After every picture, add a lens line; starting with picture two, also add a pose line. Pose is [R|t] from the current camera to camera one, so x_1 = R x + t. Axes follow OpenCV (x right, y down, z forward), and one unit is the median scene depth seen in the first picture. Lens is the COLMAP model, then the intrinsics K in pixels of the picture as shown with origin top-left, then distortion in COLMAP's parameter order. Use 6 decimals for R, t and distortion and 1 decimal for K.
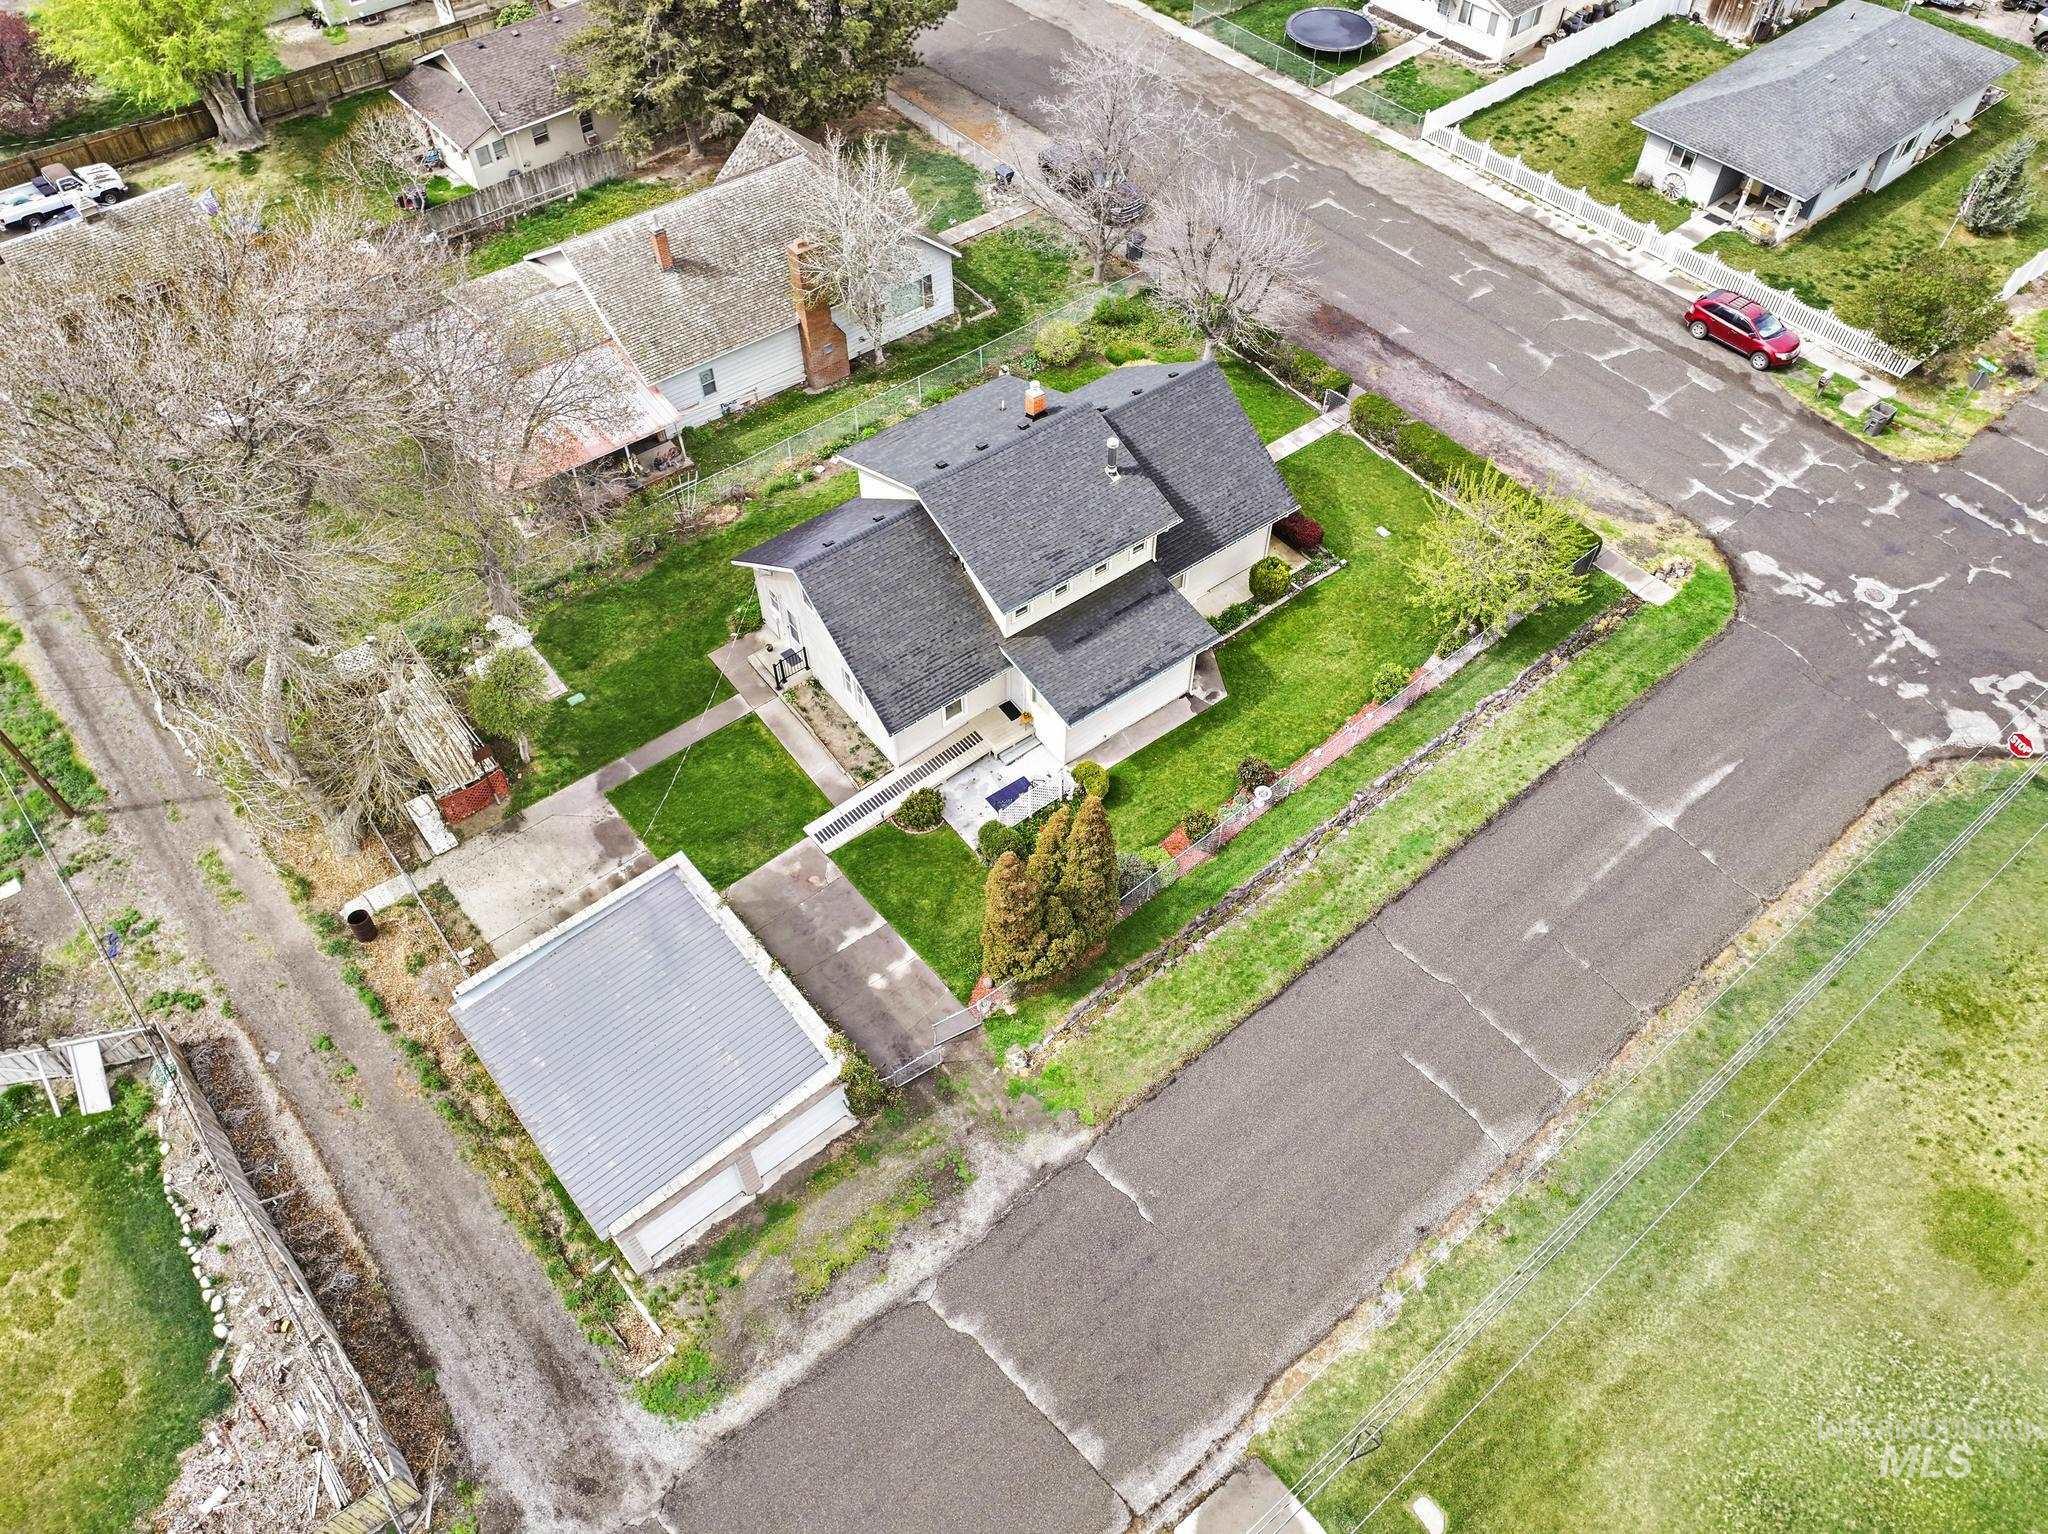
lens RADIAL K [[1433.6, 0, 1034.7], [0, 1433.6, 767.9], [0, 0, 1]] dist [-0.006726, 0.024413]
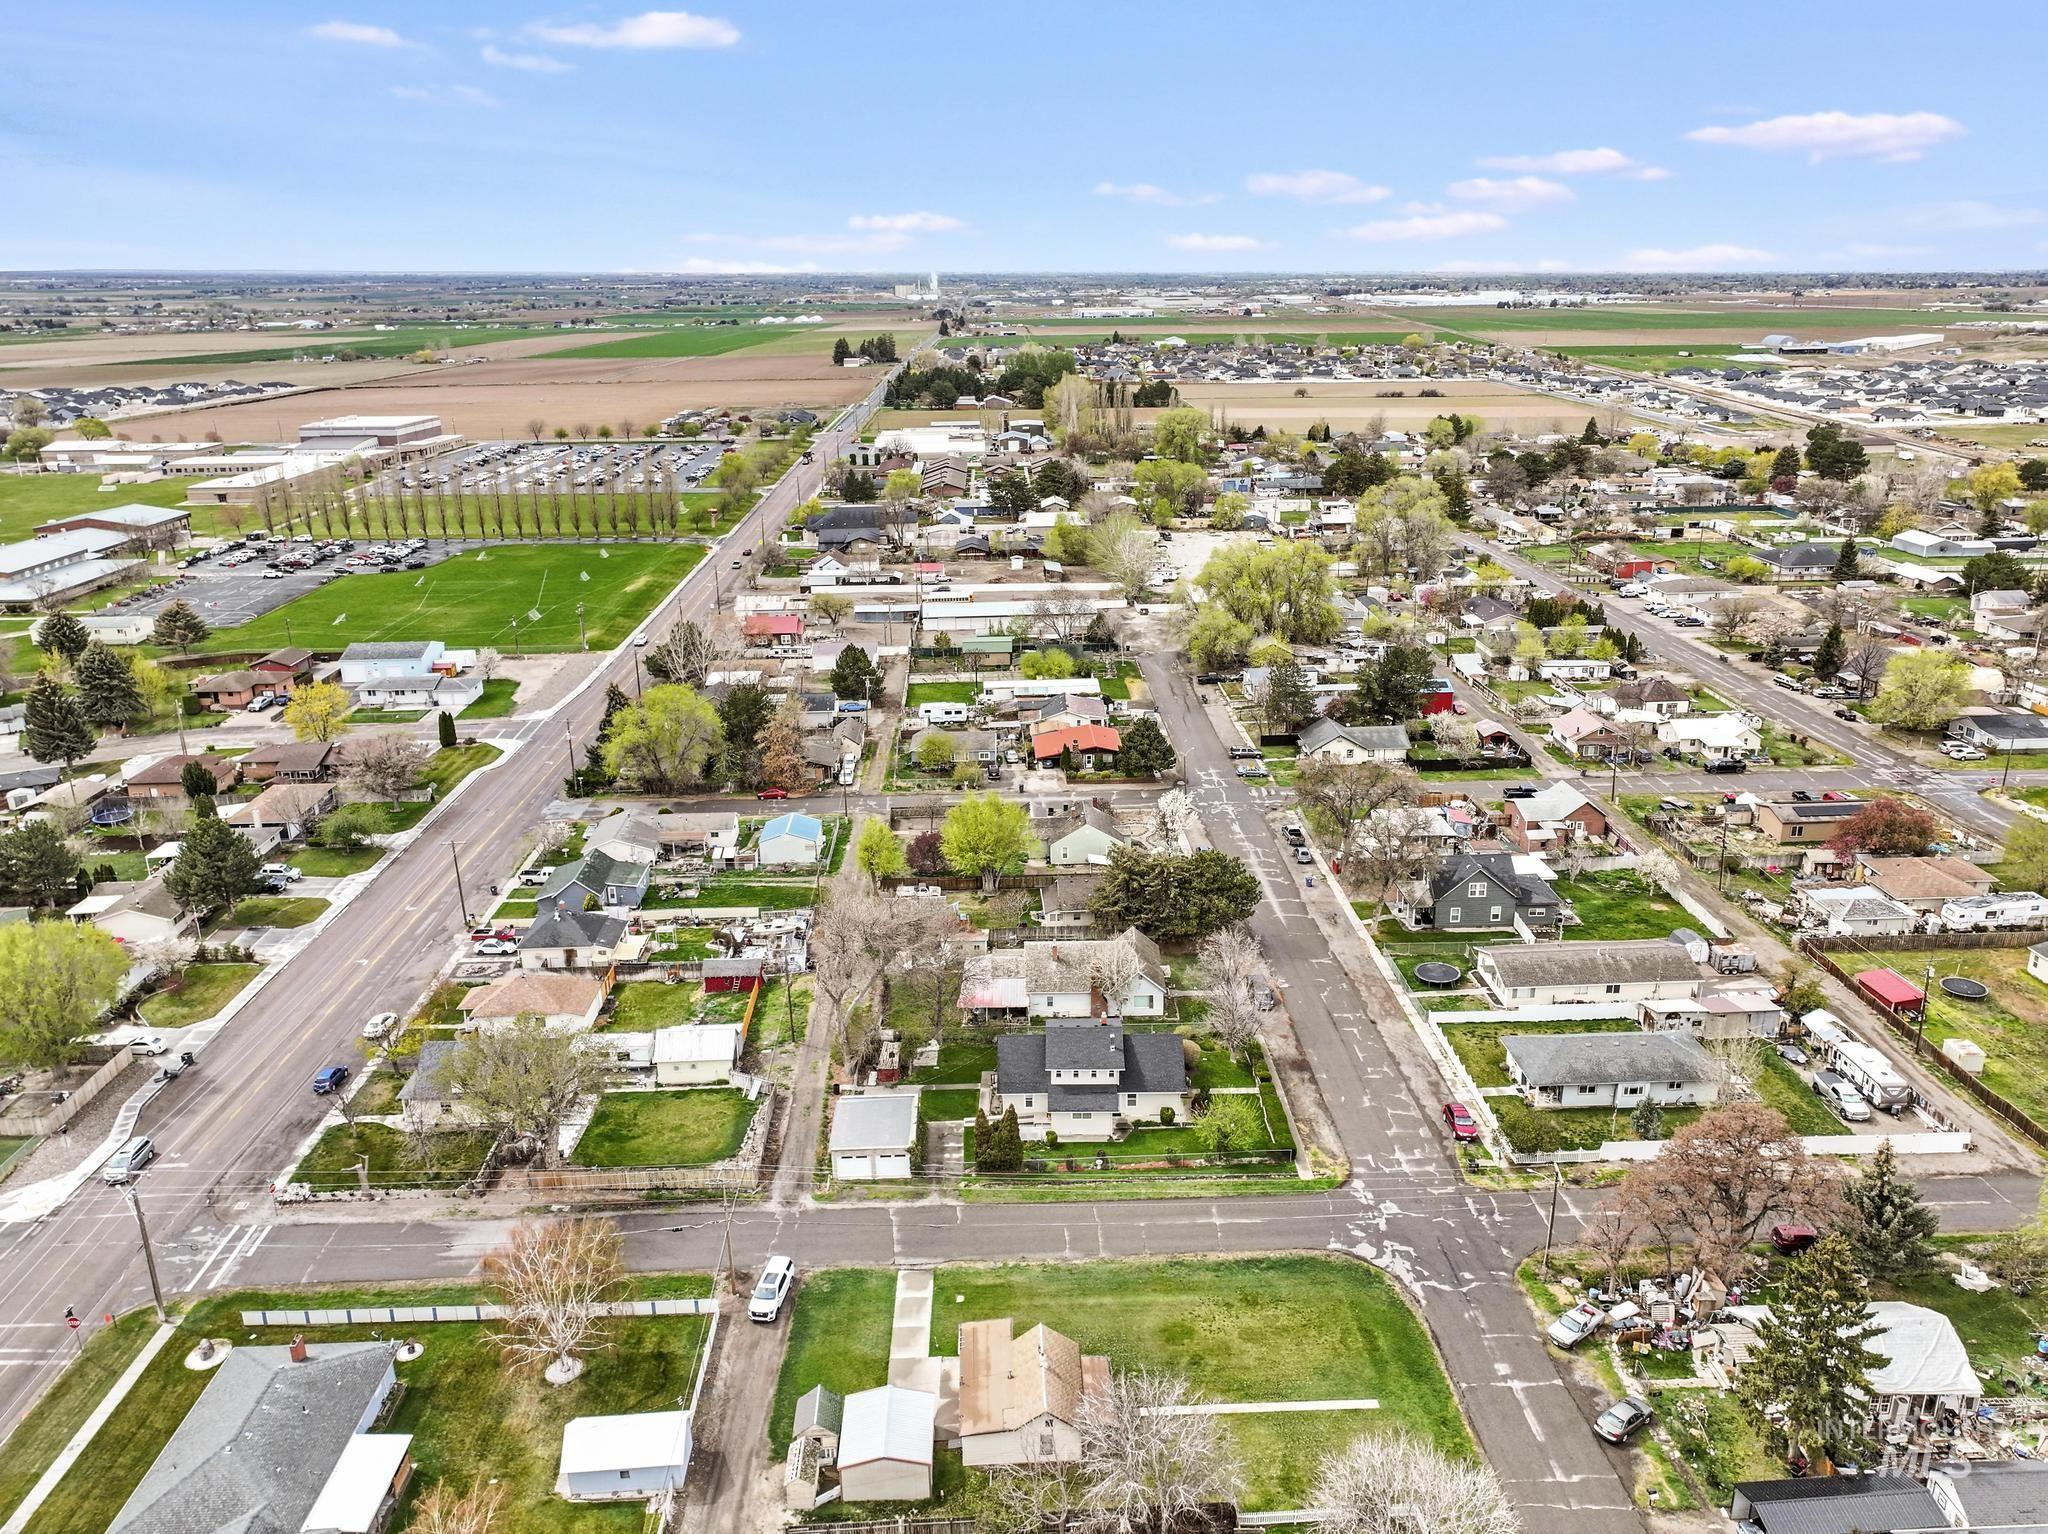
lens RADIAL K [[1450.5, 0, 1060.5], [0, 1450.5, 821.0], [0, 0, 1]] dist [0.003097, 0.002932]
pose [[0.799715, 0.206187, -0.563865, 1.486975], [-0.467615, 0.802956, -0.369591, 0.537920], [0.376554, 0.559239, 0.738552, -1.402555]]
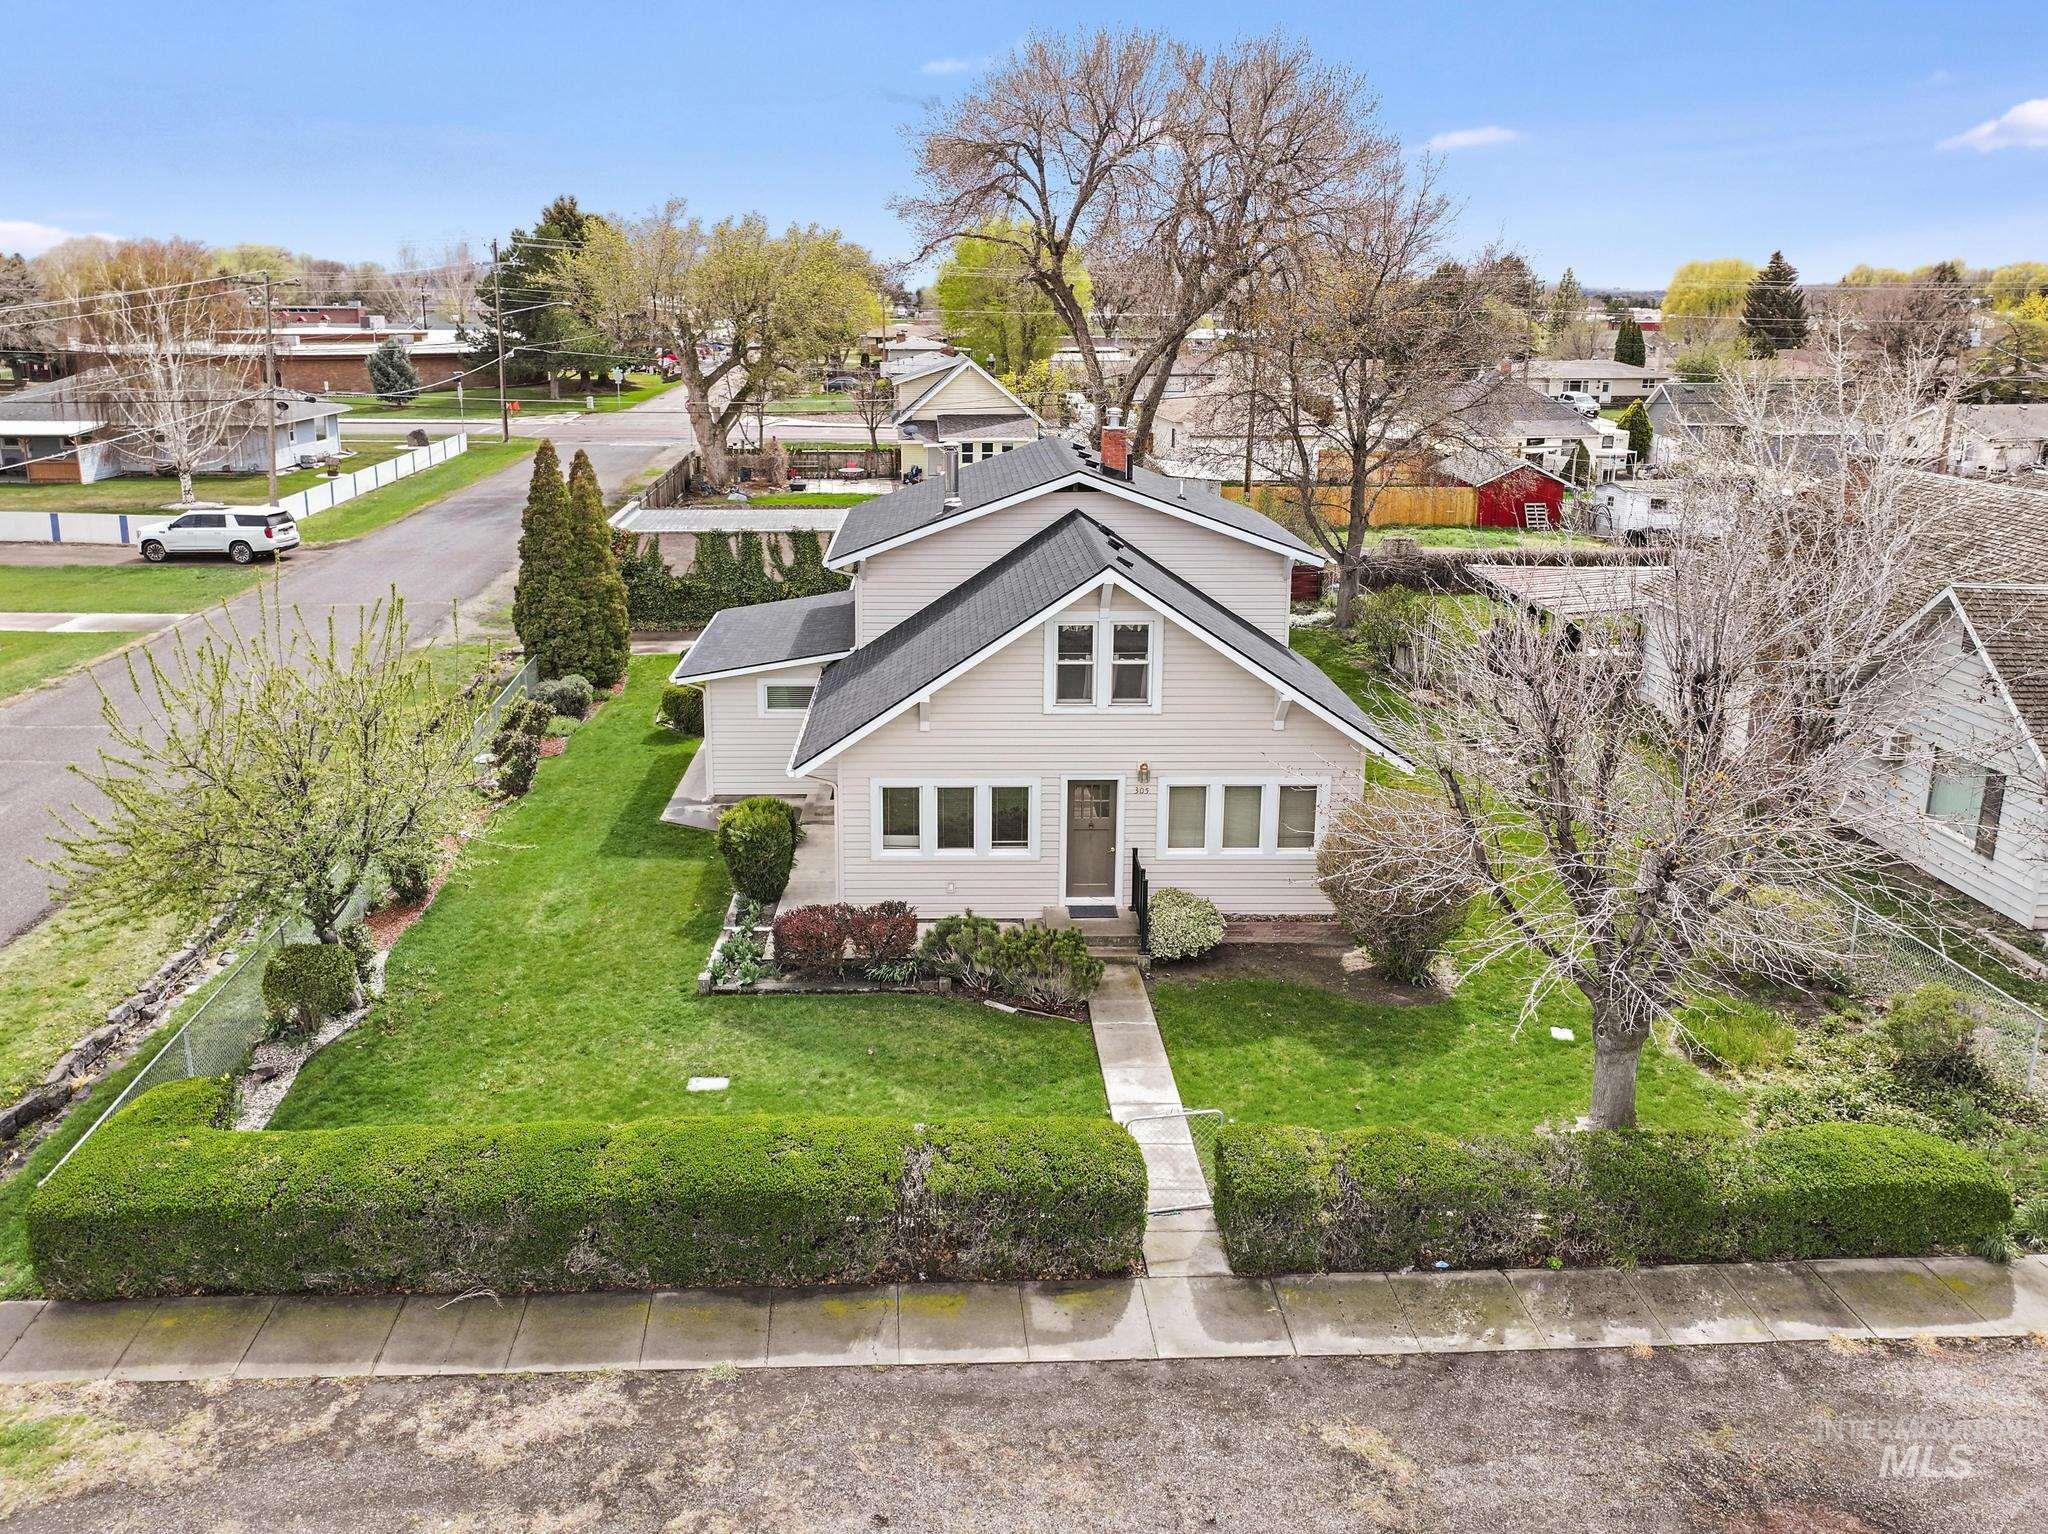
lens RADIAL K [[1491.5, 0, 961.2], [0, 1491.5, 666.8], [0, 0, 1]] dist [0.000959, 0.003417]
pose [[-0.601675, 0.187054, -0.776529, 0.544491], [-0.630317, 0.485942, 0.605442, -0.551457], [0.490598, 0.853740, -0.174476, 1.159541]]
